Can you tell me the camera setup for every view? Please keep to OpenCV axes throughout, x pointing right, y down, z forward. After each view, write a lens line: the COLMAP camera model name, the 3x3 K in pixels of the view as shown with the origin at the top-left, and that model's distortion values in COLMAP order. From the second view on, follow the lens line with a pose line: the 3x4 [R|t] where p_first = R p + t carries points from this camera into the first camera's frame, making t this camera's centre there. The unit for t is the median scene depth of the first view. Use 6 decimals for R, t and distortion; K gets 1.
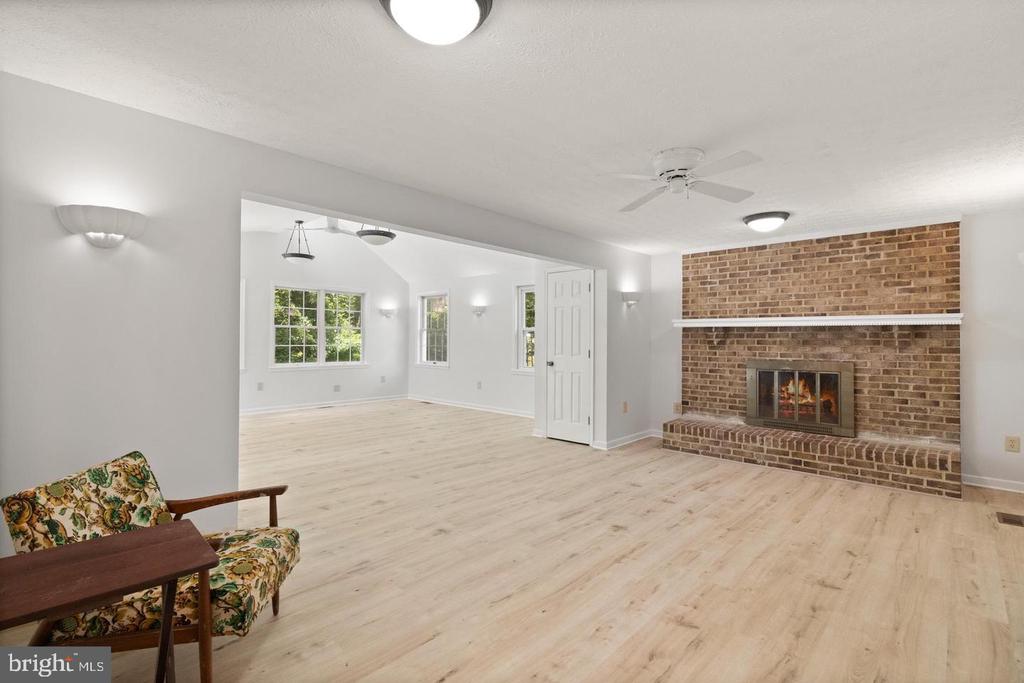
lens RADIAL K [[479.1, 0, 512.0], [0, 479.1, 341.5], [0, 0, 1]] dist [-0.001372, -0.000253]
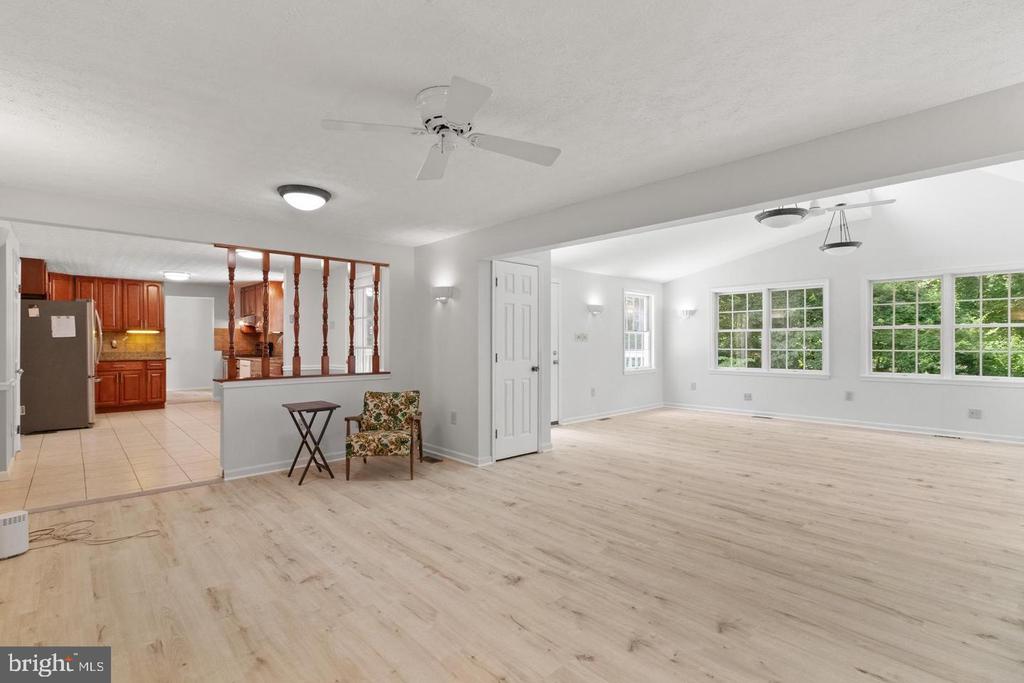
lens RADIAL K [[479.1, 0, 512.0], [0, 479.1, 341.5], [0, 0, 1]] dist [0.000862, 0.000381]
pose [[-0.066742, -0.009687, -0.997723, 0.769439], [-0.001850, 0.999952, -0.009585, 0.002545], [0.997769, 0.001206, -0.066757, 0.795156]]
